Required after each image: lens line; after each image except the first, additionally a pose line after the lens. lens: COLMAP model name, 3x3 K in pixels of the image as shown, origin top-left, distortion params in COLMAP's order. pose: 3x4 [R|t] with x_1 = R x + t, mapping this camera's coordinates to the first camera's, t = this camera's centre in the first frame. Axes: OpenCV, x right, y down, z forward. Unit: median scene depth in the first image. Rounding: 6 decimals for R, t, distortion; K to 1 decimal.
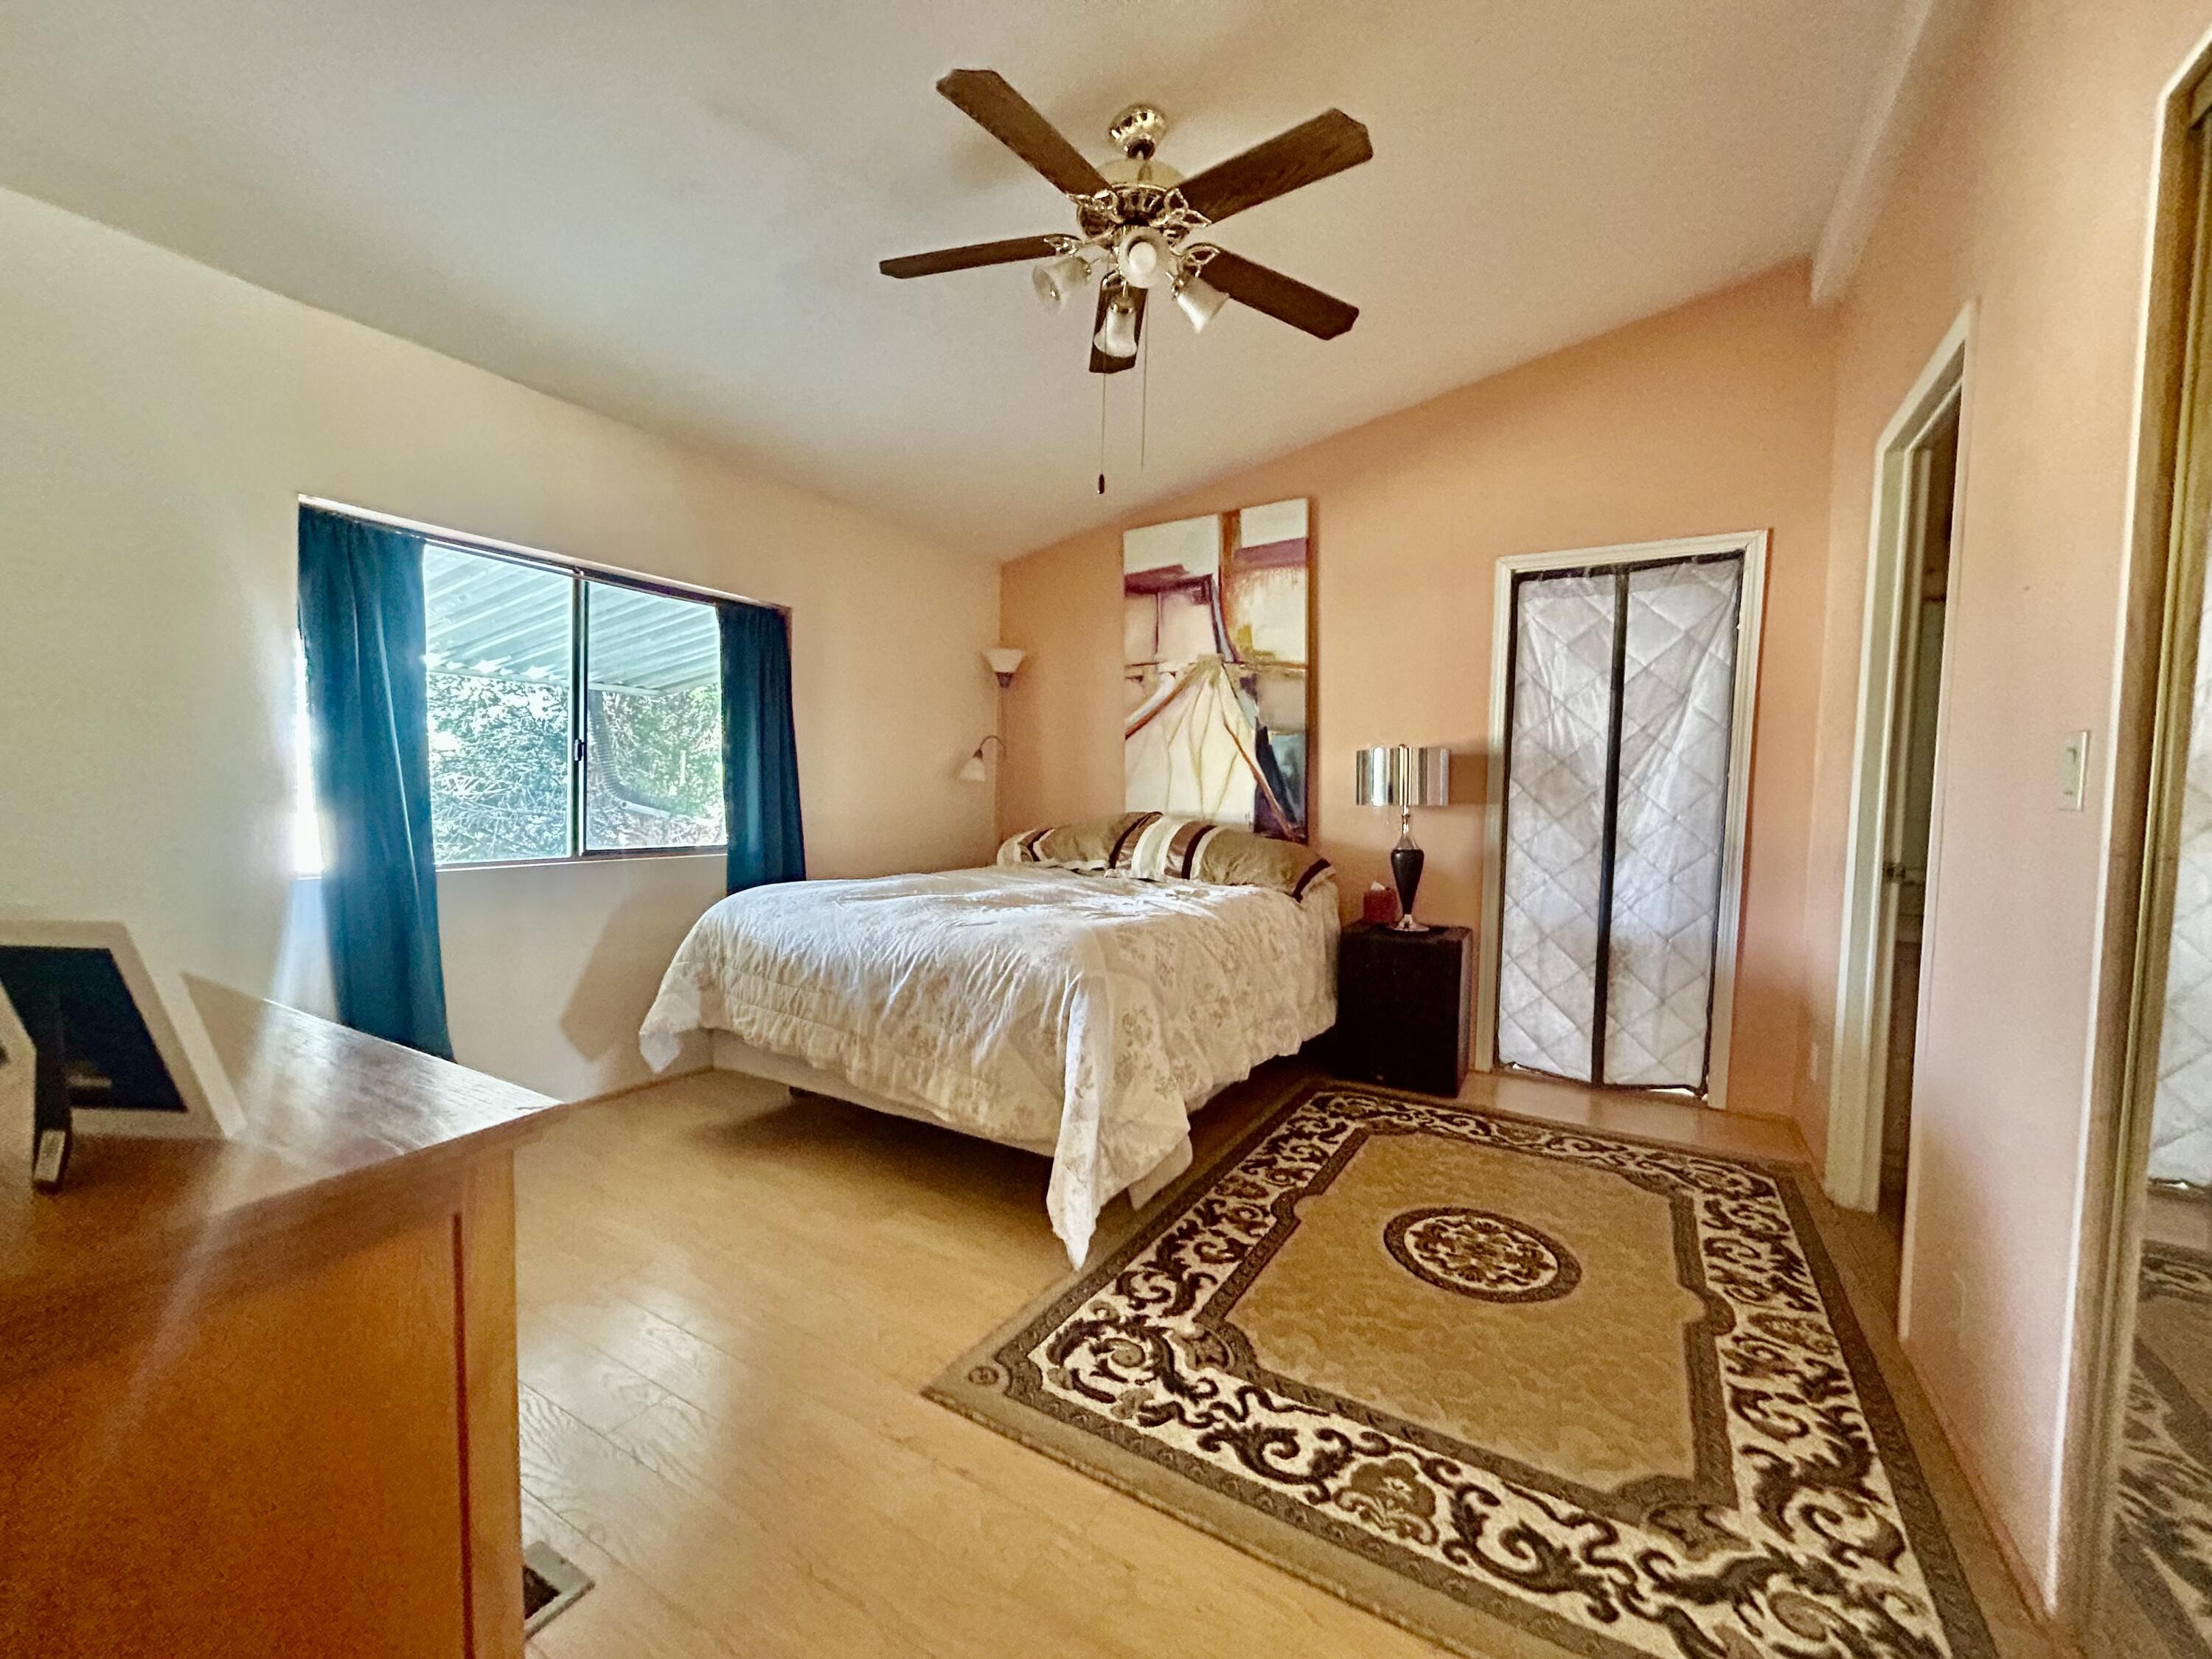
lens RADIAL K [[879.2, 0, 1106.0], [0, 879.2, 829.5], [0, 0, 1]] dist [-0.000895, -0.003742]
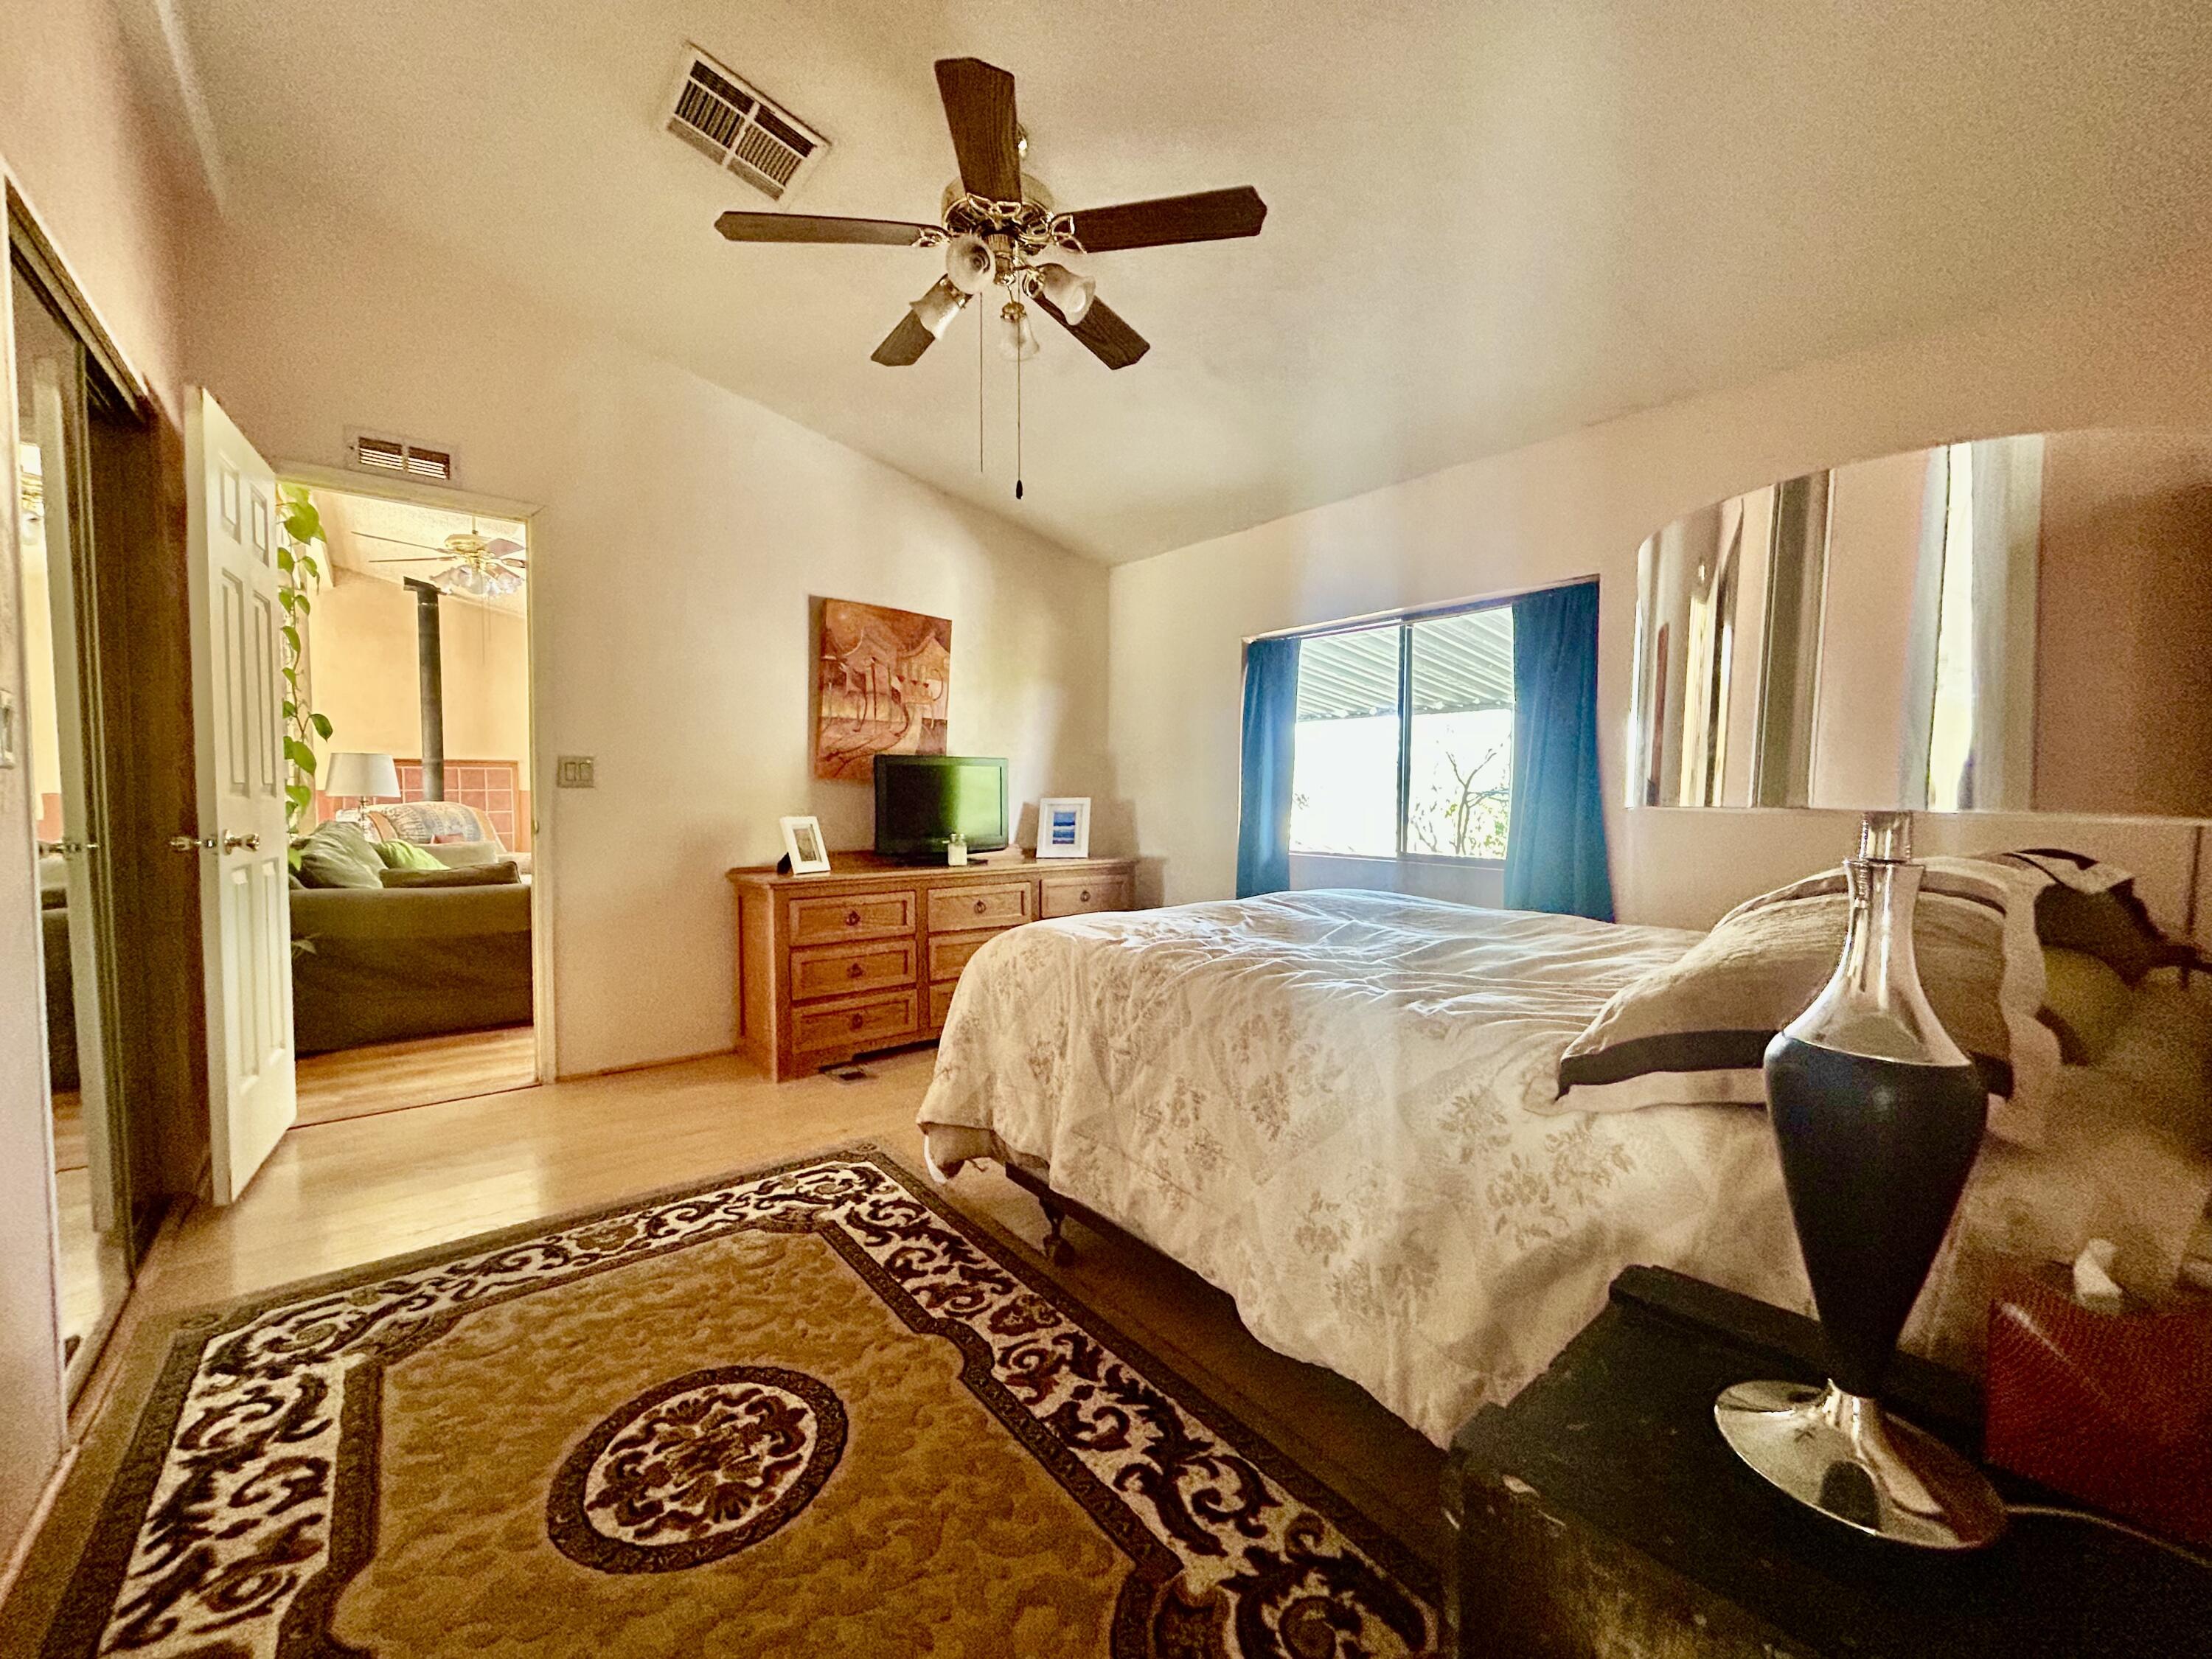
lens RADIAL K [[885.9, 0, 1107.0], [0, 885.9, 818.5], [0, 0, 1]] dist [0.009232, -0.006375]
pose [[-0.351659, -0.004814, -0.936116, 1.170517], [-0.053018, 0.998484, 0.014781, -0.034083], [0.934626, 0.054829, -0.351381, 1.839586]]
